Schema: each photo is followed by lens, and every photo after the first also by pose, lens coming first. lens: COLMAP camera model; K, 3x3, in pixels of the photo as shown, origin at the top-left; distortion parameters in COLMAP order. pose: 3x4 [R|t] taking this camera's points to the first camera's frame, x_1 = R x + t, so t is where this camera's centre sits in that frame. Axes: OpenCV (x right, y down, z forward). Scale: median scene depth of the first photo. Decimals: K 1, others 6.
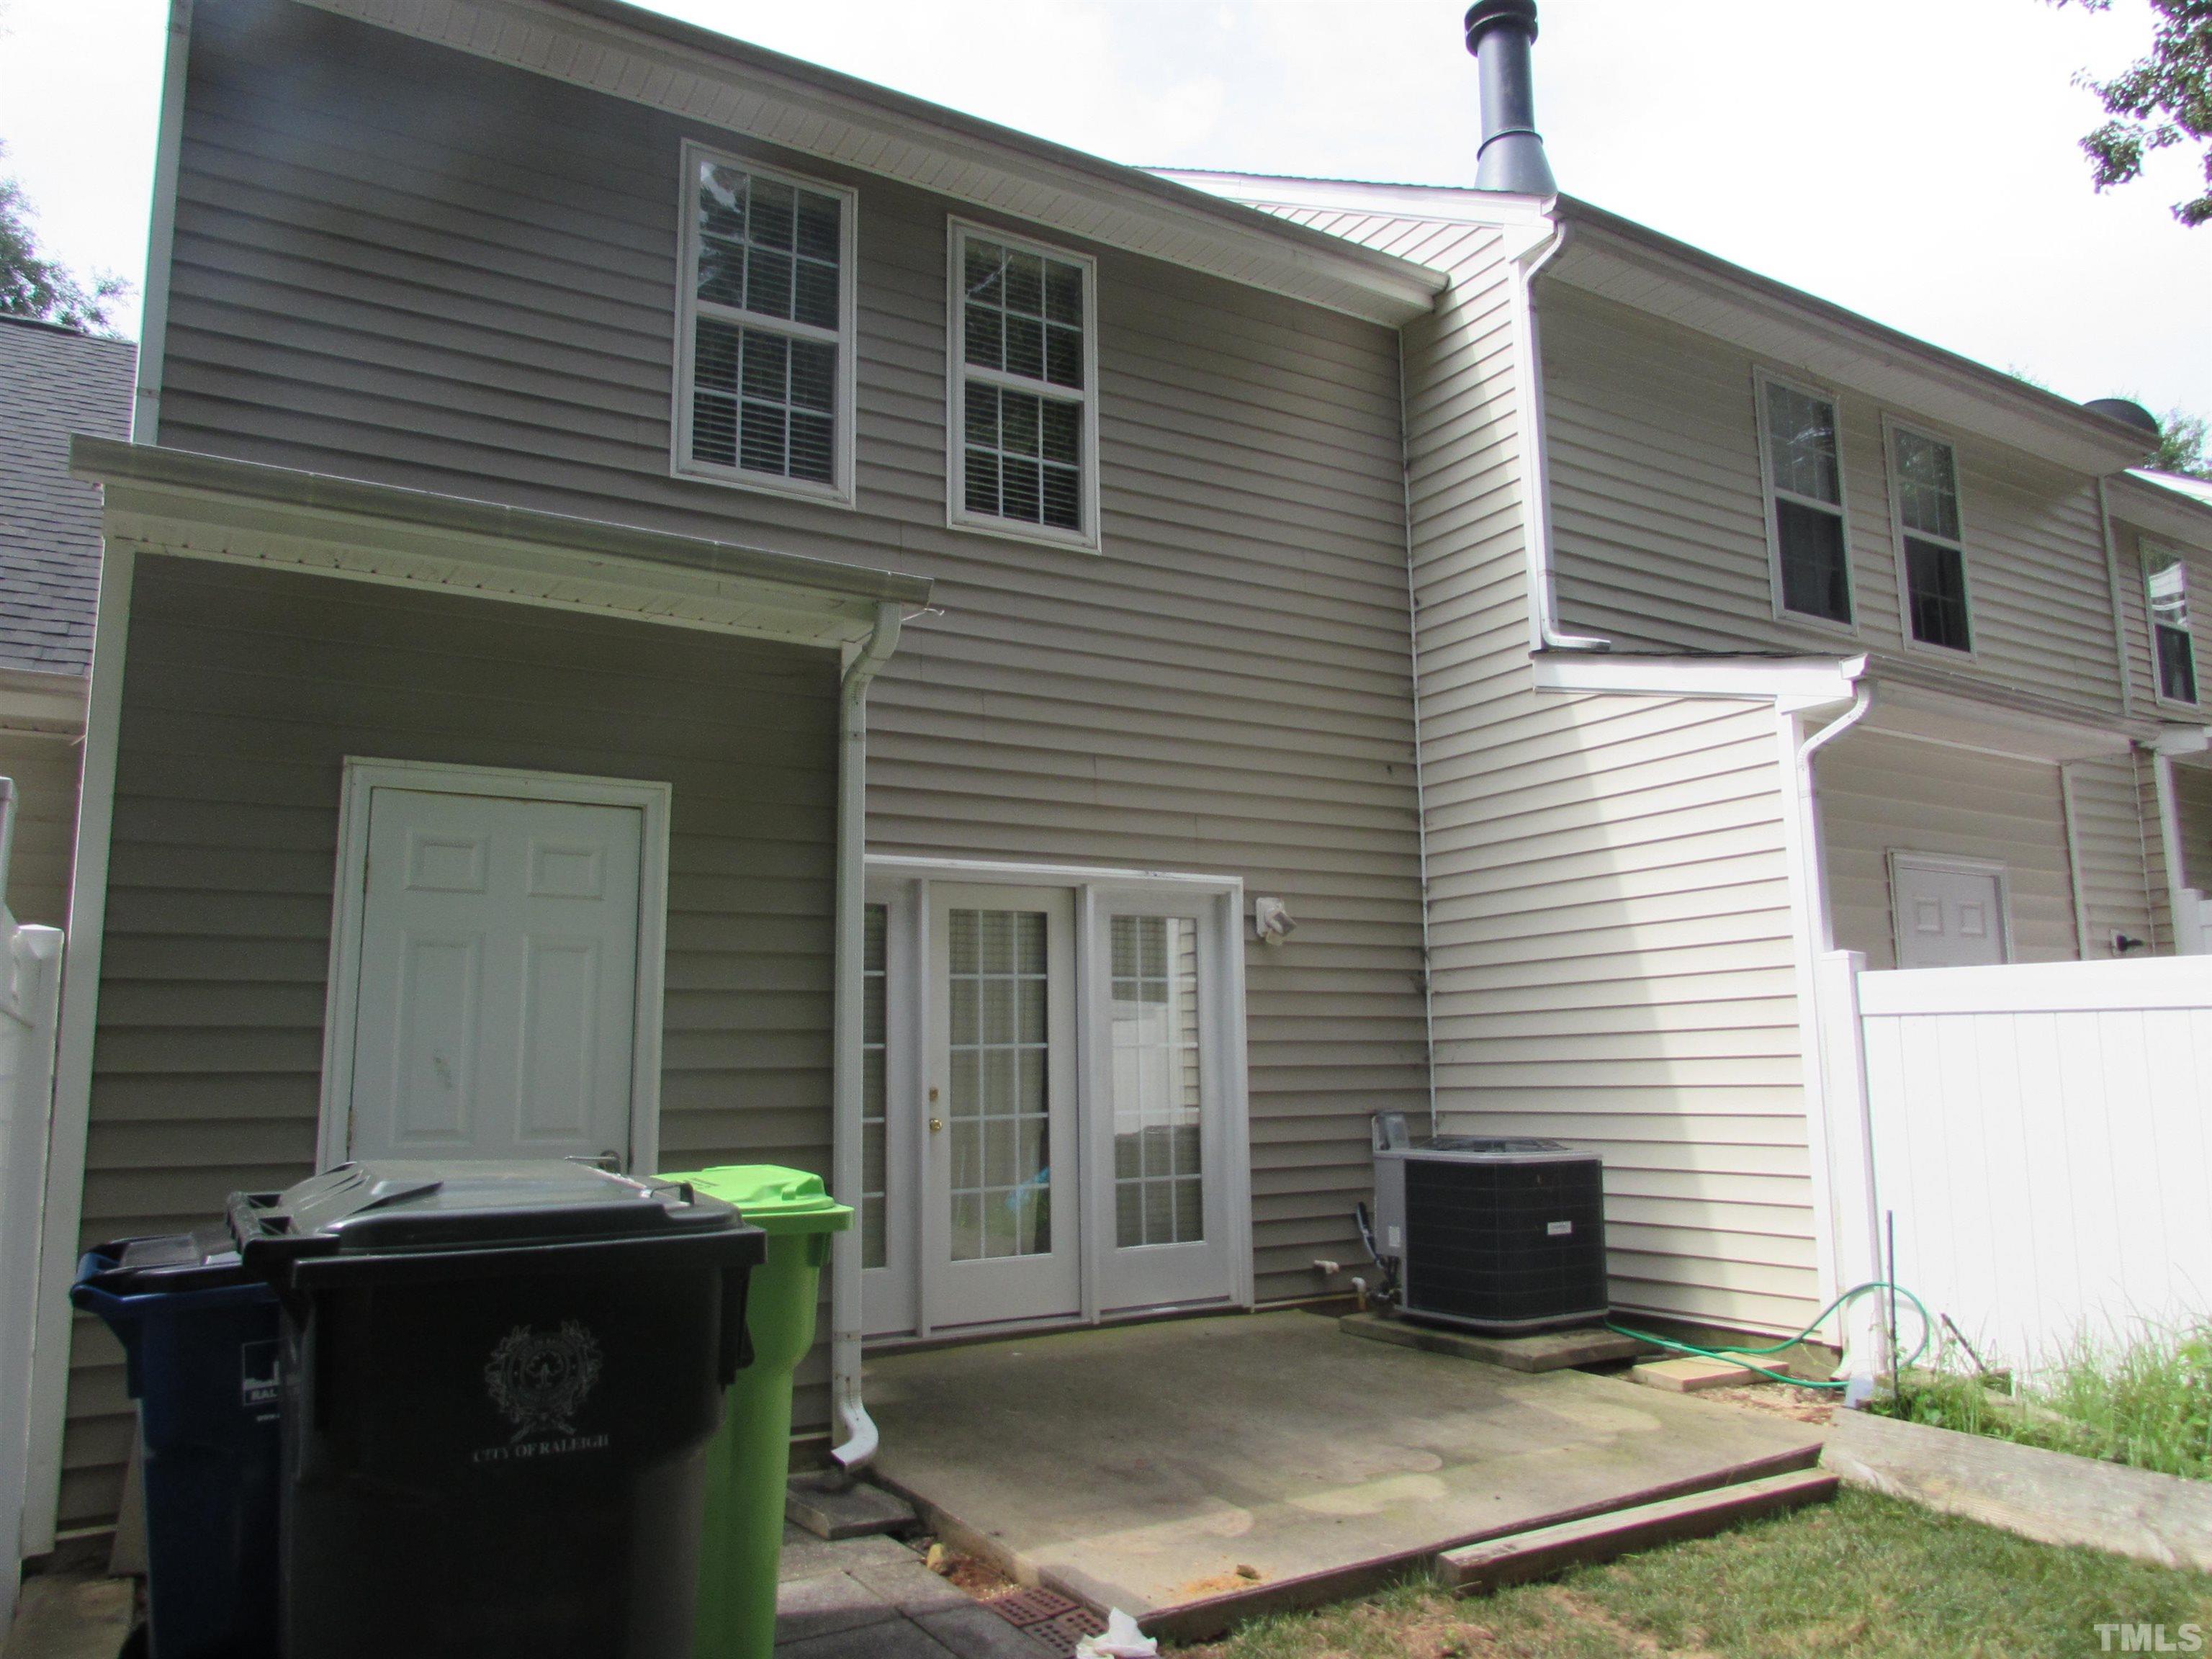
lens RADIAL K [[1566.7, 0, 1104.8], [0, 1566.7, 832.7], [0, 0, 1]] dist [-0.041090, 0.019005]
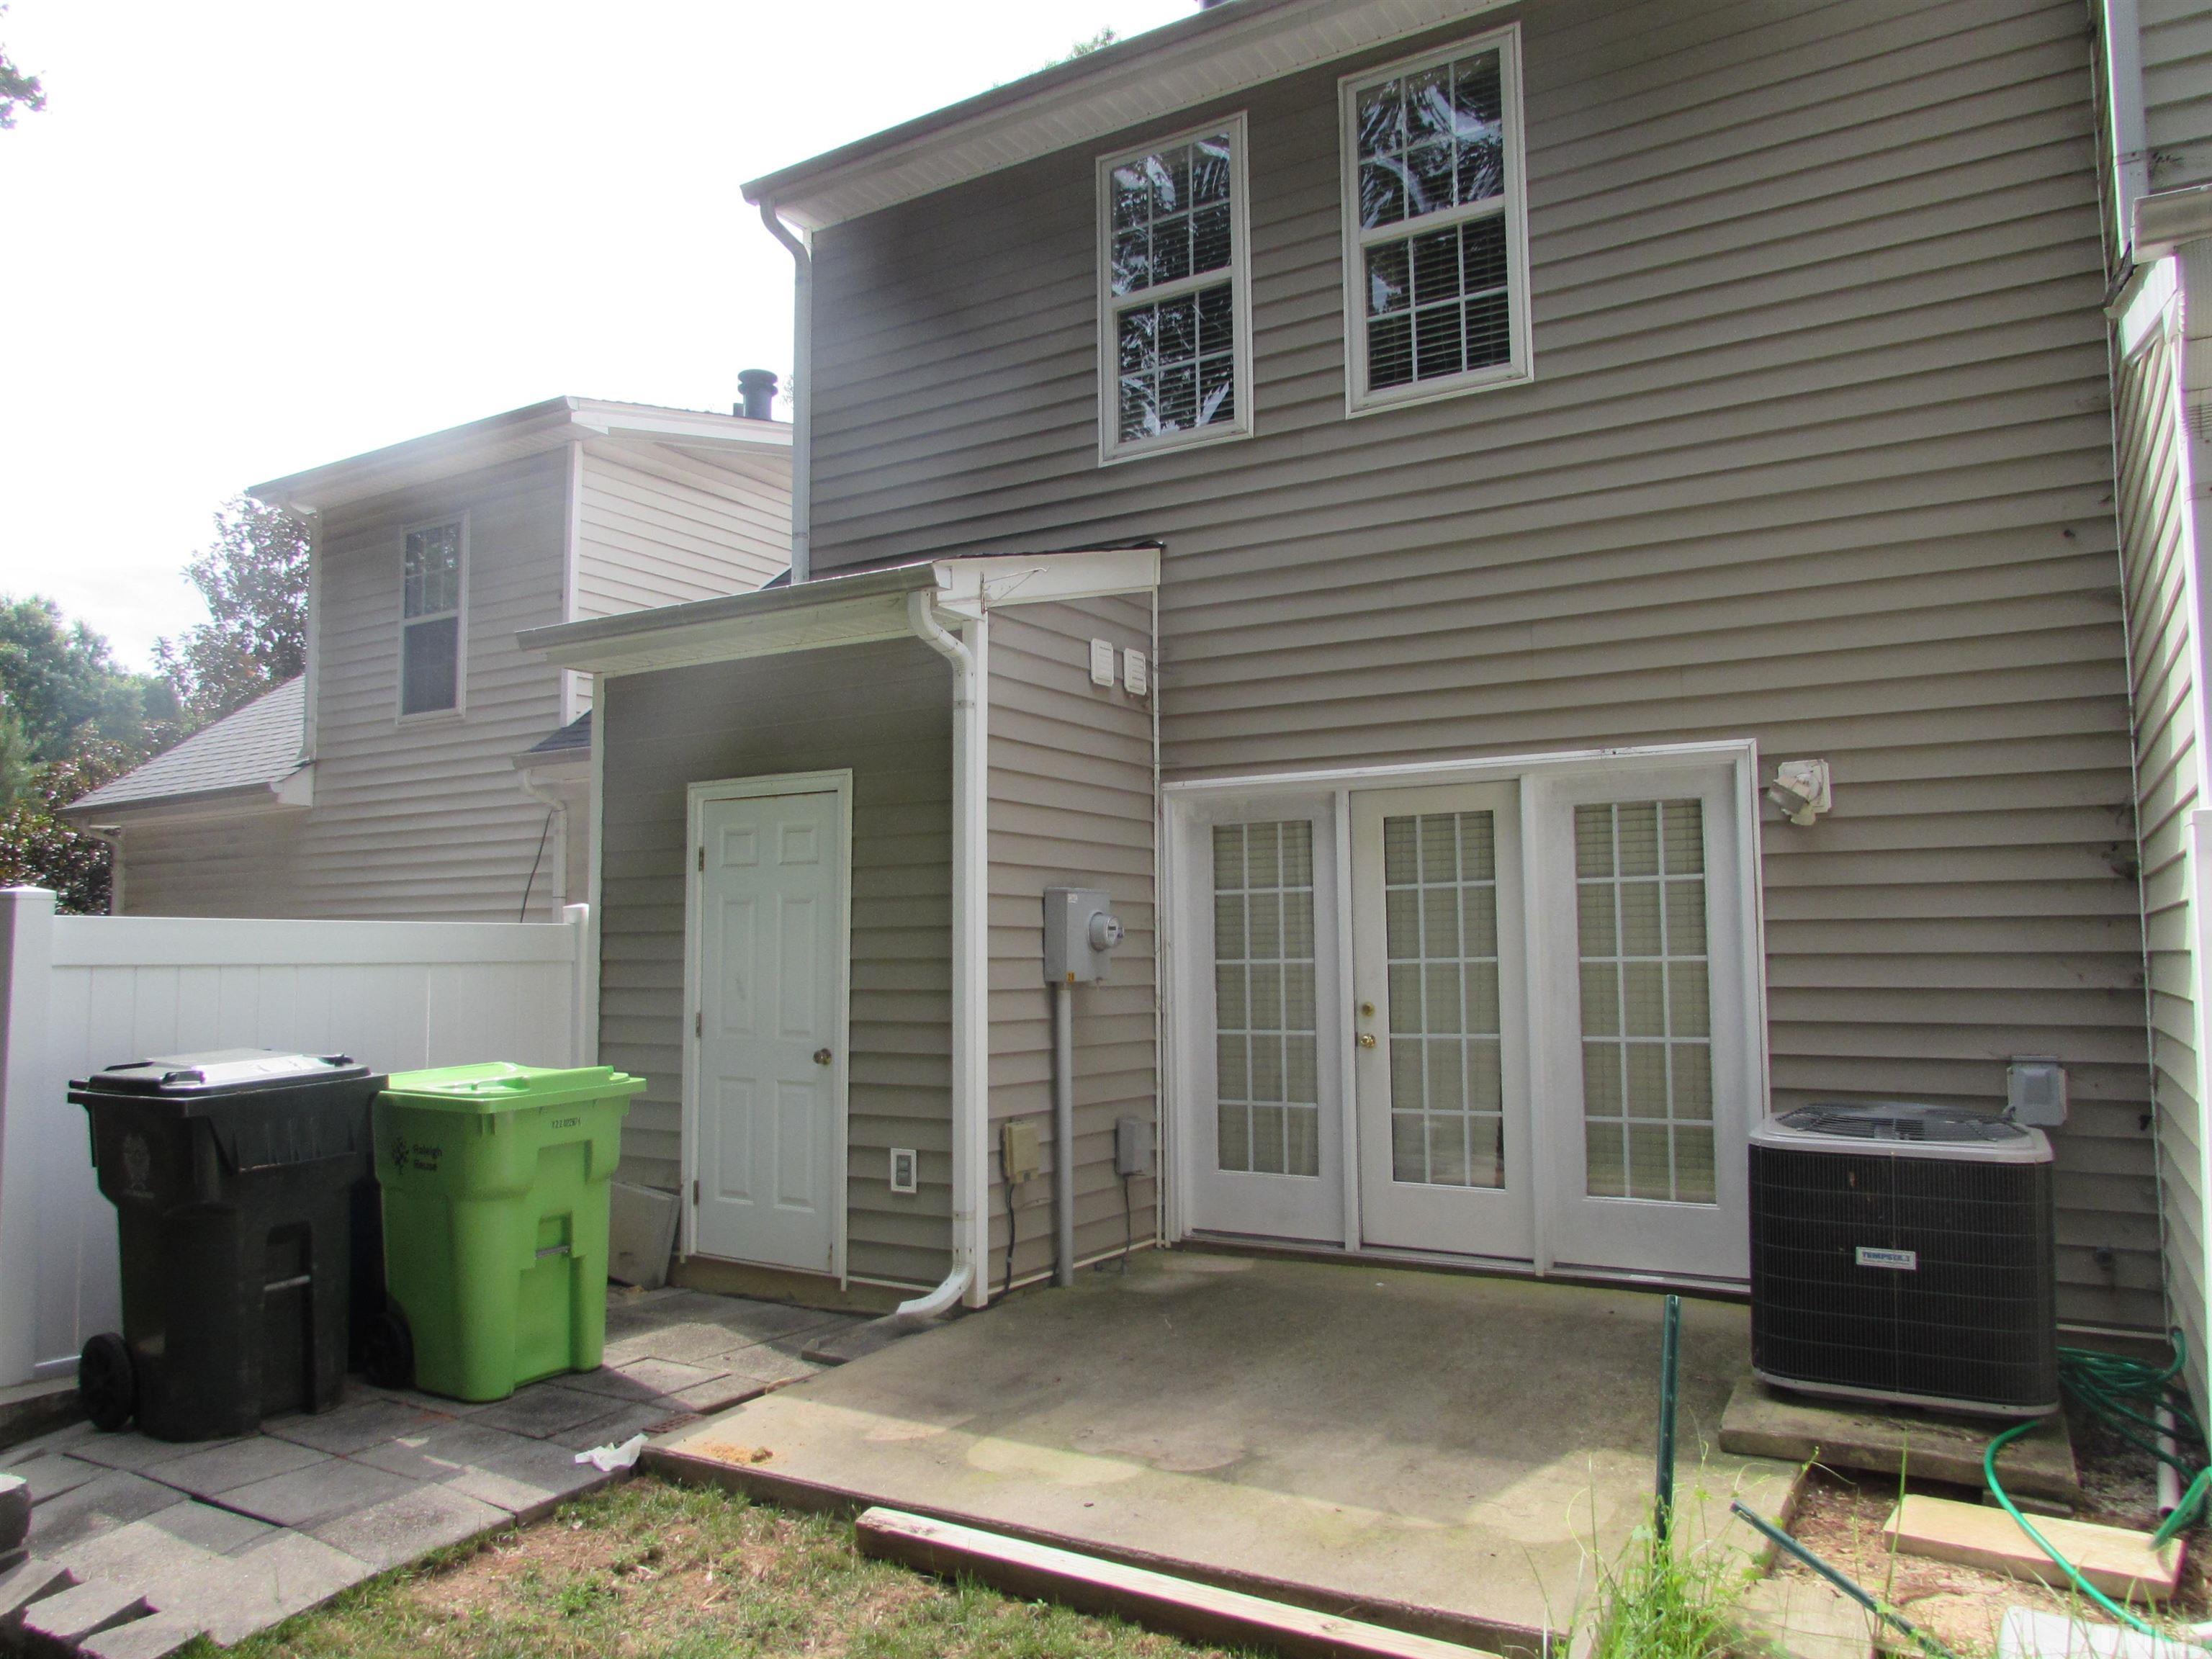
lens RADIAL K [[1566.7, 0, 1100.6], [0, 1566.7, 834.9], [0, 0, 1]] dist [-0.041090, 0.019005]
pose [[0.450509, -0.054906, -0.891082, 0.655072], [0.136794, 0.990566, 0.008124, 0.027057], [0.882229, -0.125555, 0.453770, 0.400801]]
